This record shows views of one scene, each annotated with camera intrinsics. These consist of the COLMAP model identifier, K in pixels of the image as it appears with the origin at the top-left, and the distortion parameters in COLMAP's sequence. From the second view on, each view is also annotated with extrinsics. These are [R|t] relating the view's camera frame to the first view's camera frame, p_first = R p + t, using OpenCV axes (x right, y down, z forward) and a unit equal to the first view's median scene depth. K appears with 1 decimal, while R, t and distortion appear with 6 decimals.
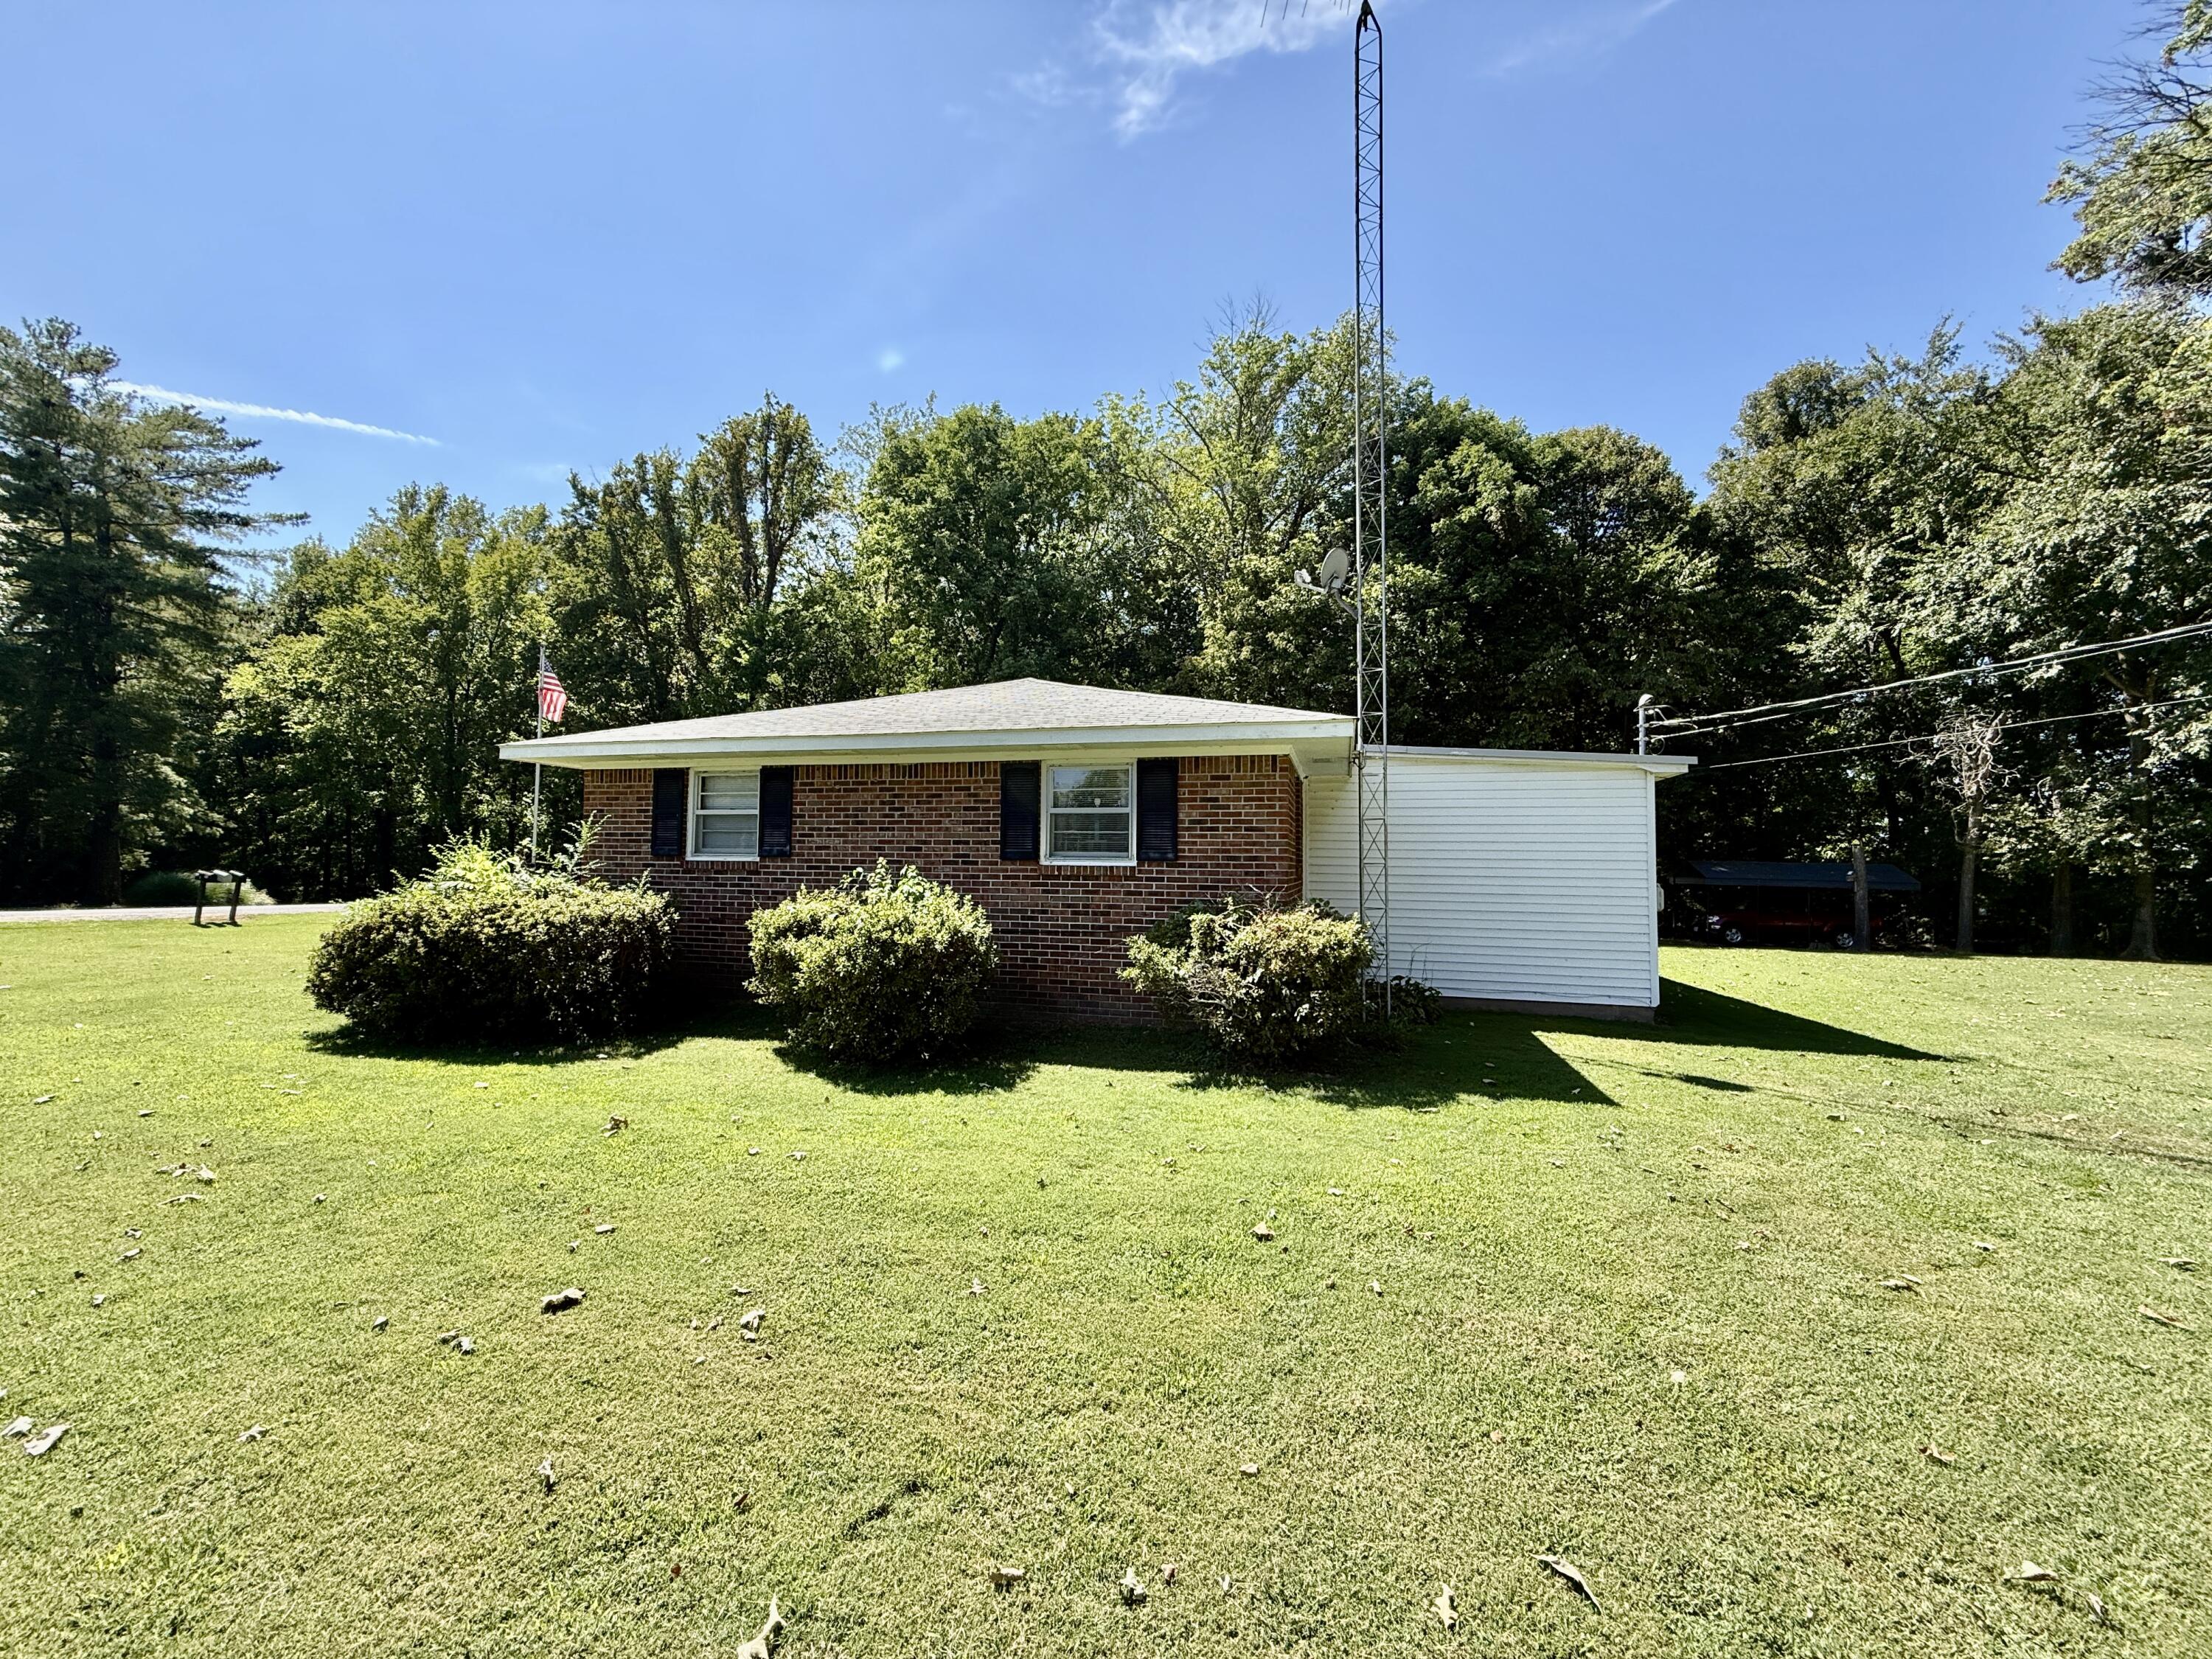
lens RADIAL K [[880.1, 0, 1094.3], [0, 880.1, 823.2], [0, 0, 1]] dist [0.000151, -0.000200]
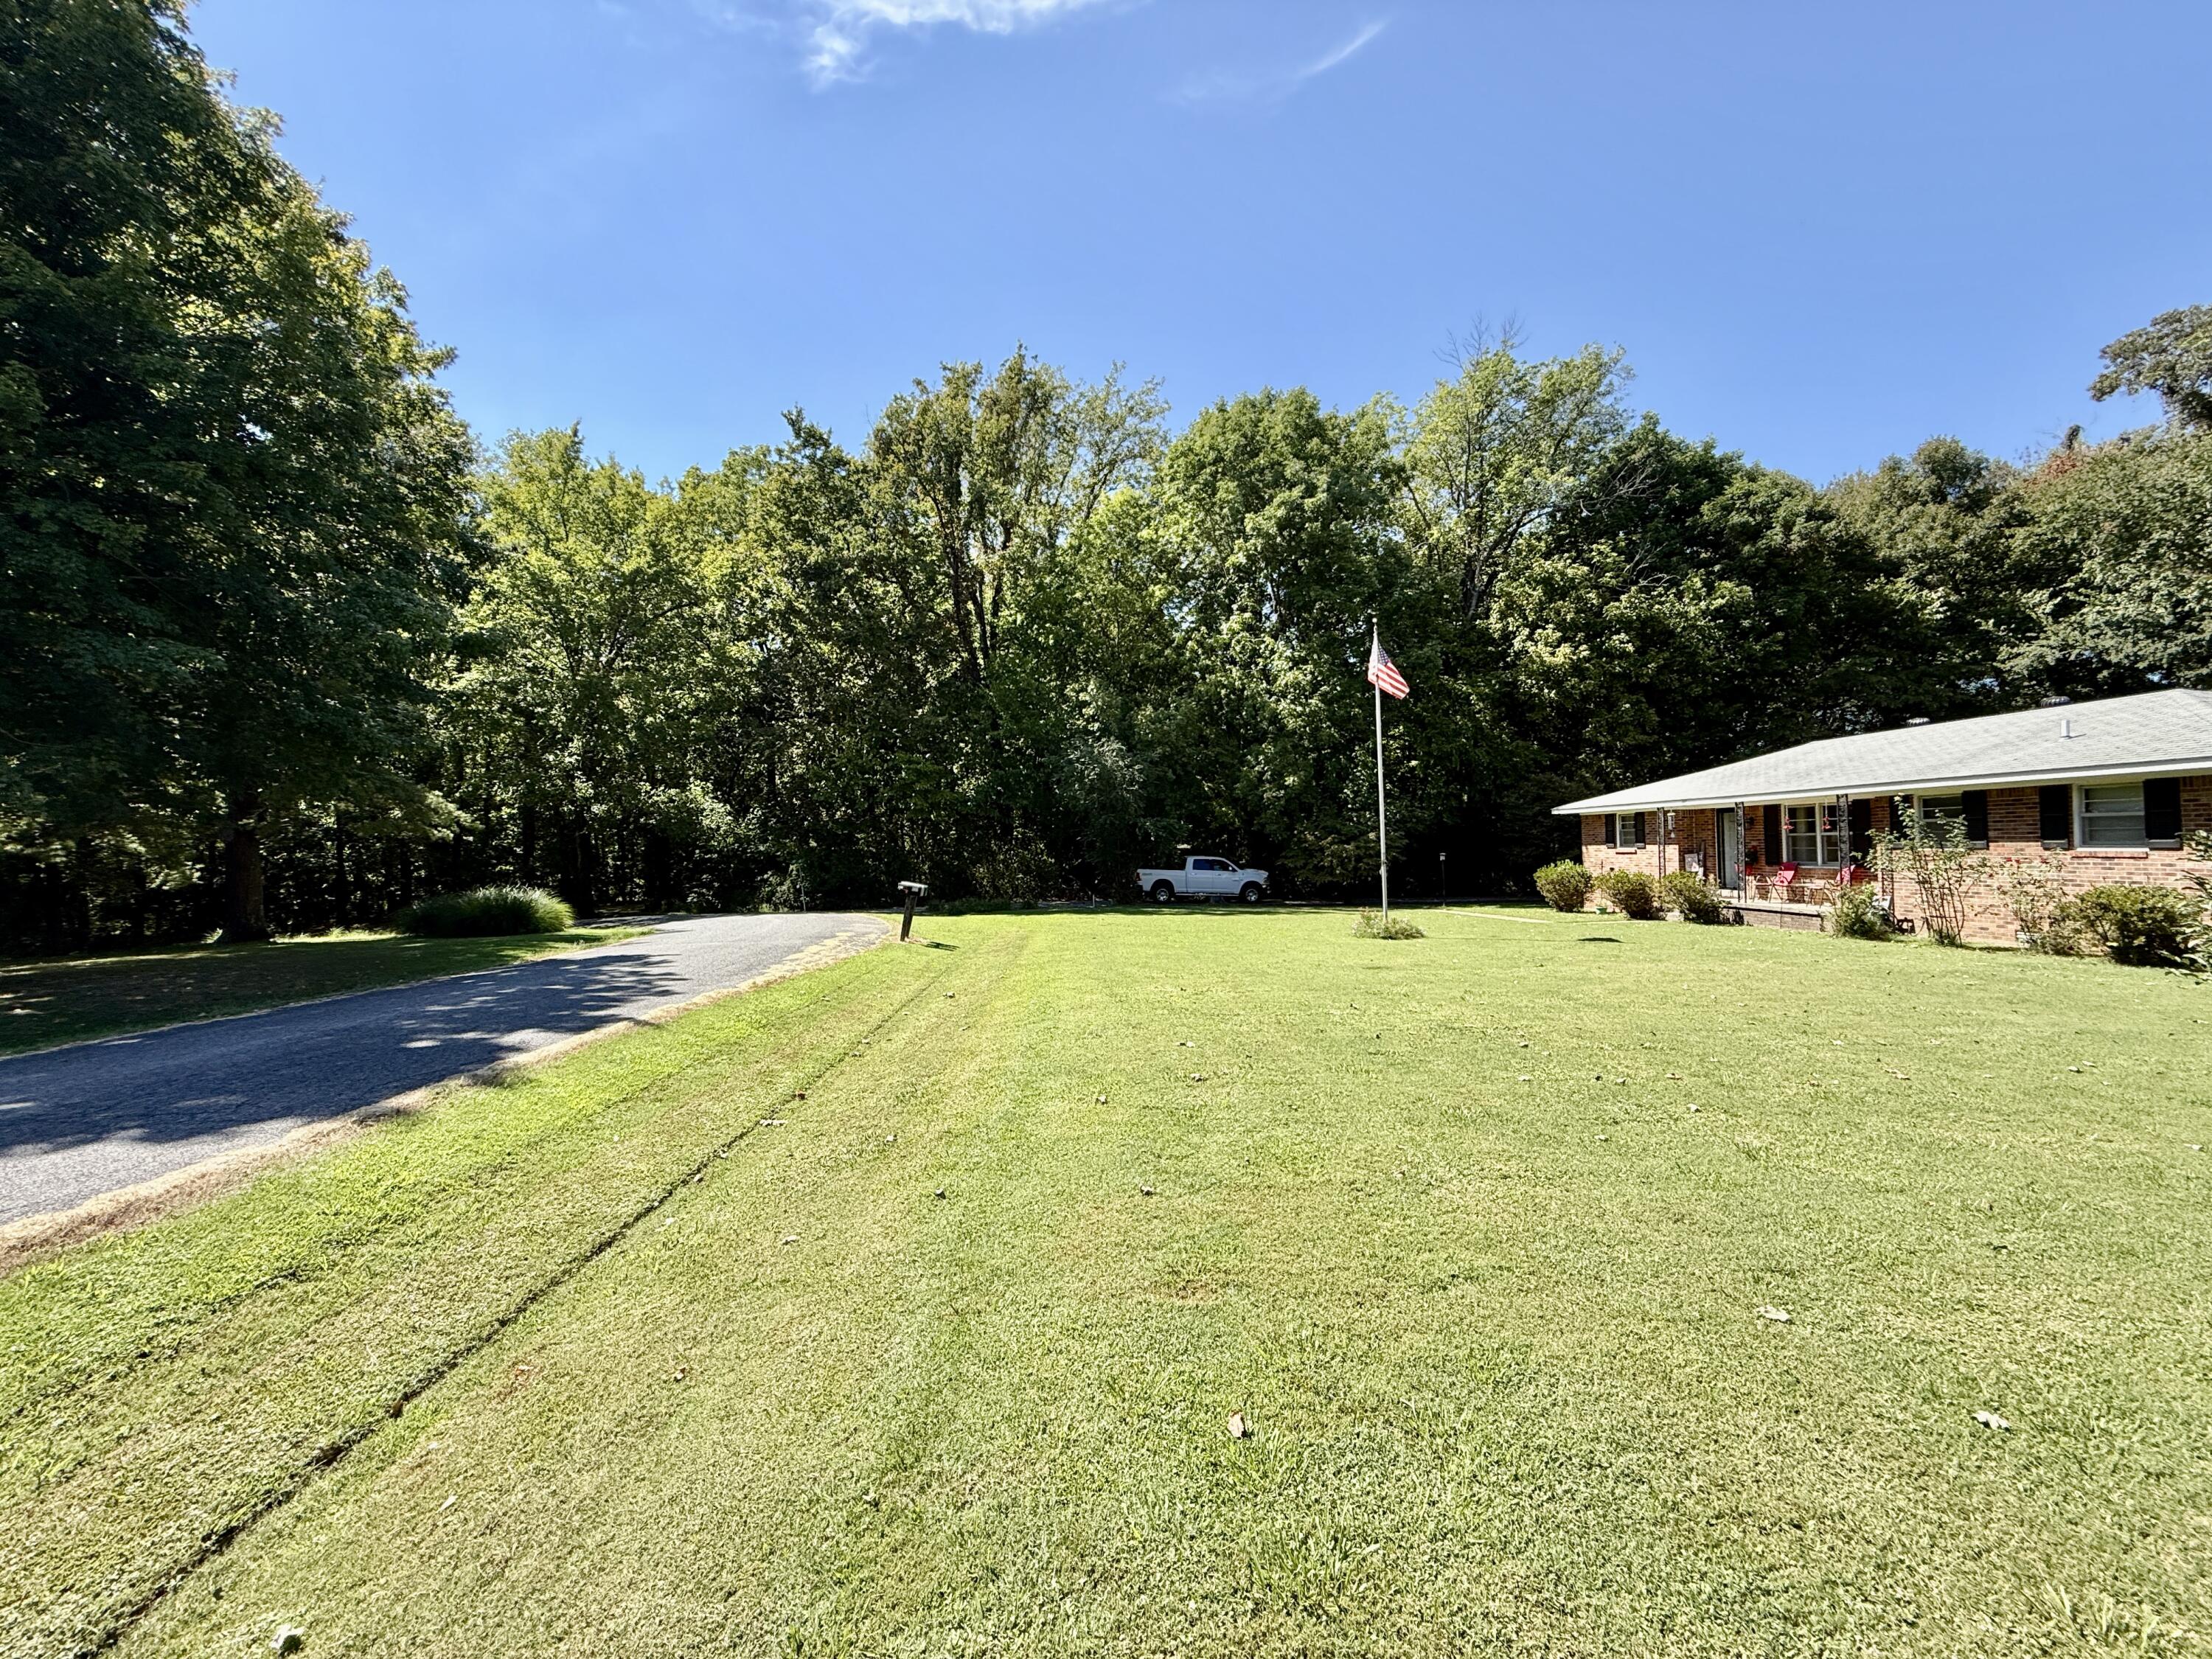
lens RADIAL K [[880.1, 0, 1099.9], [0, 880.1, 826.9], [0, 0, 1]] dist [0.000151, -0.000200]
pose [[0.957713, -0.020692, 0.286981, -0.815728], [0.013348, 0.999532, 0.027525, -0.014083], [-0.287416, -0.022530, 0.957541, 0.126297]]
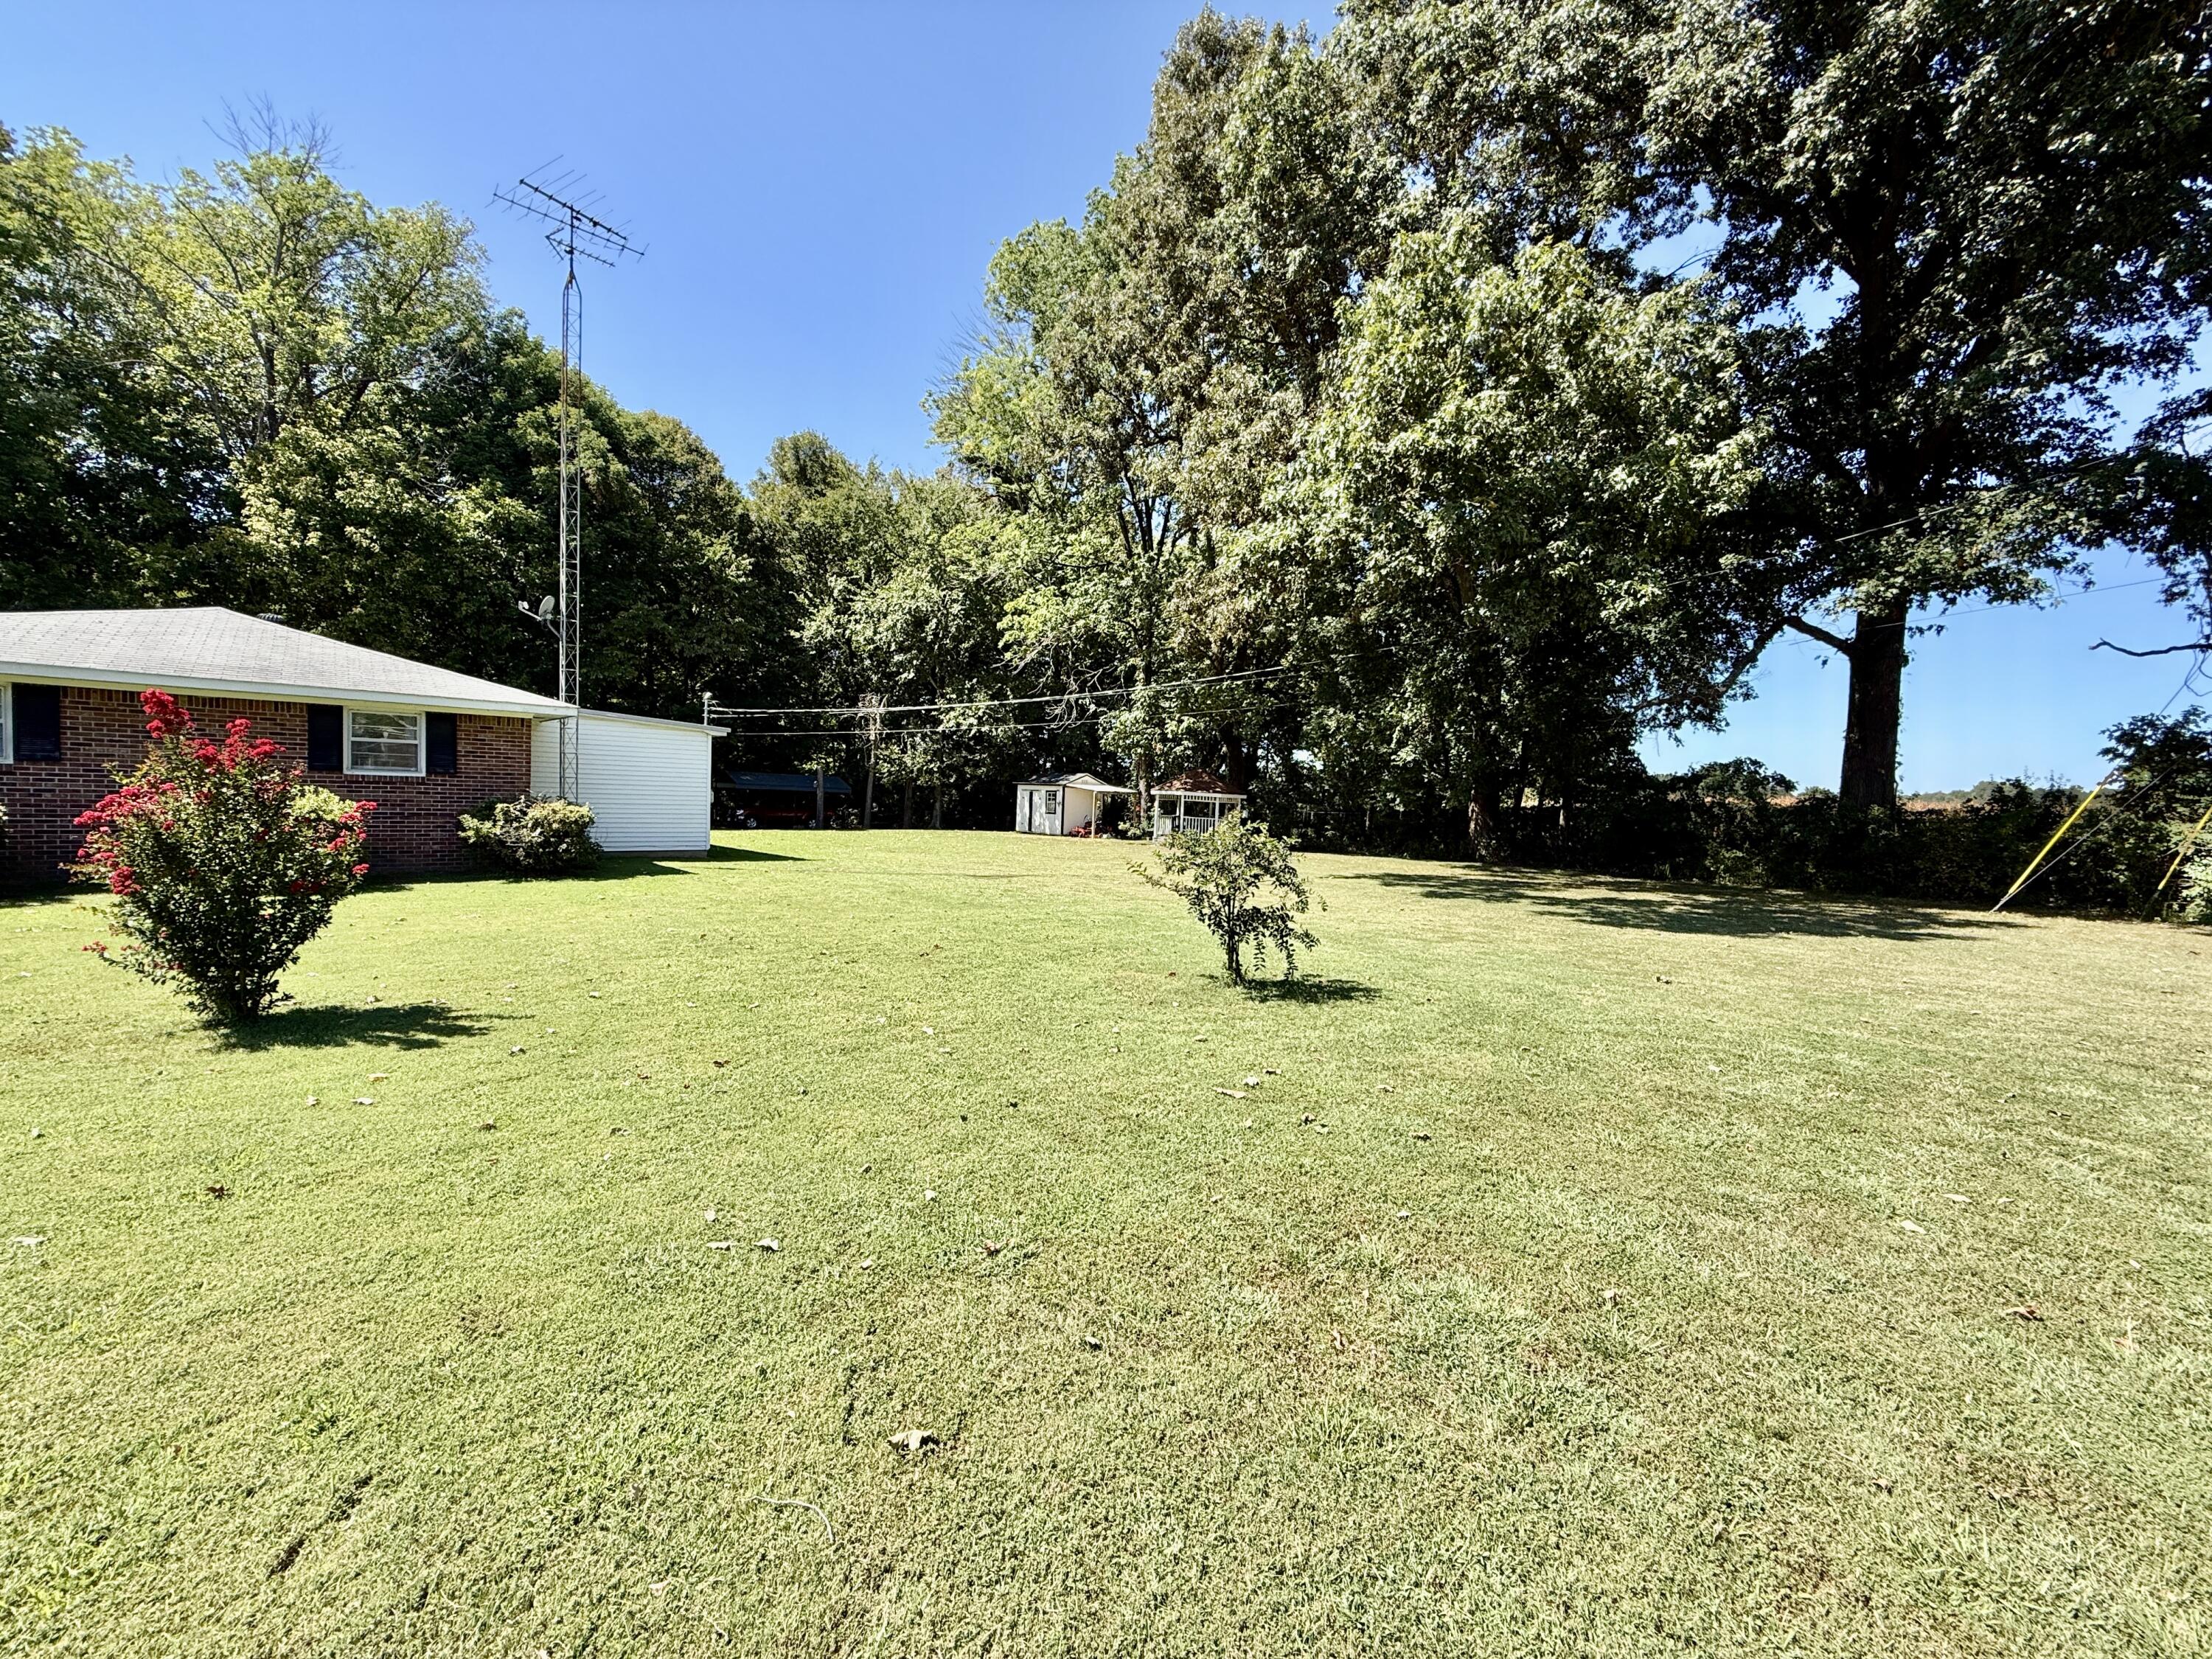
lens RADIAL K [[880.1, 0, 1105.0], [0, 880.1, 826.5], [0, 0, 1]] dist [0.000151, -0.000200]
pose [[0.541553, -0.027167, 0.840227, -0.191781], [-0.071391, 0.994381, 0.078166, -0.023130], [-0.837630, -0.102316, 0.536571, -0.286389]]
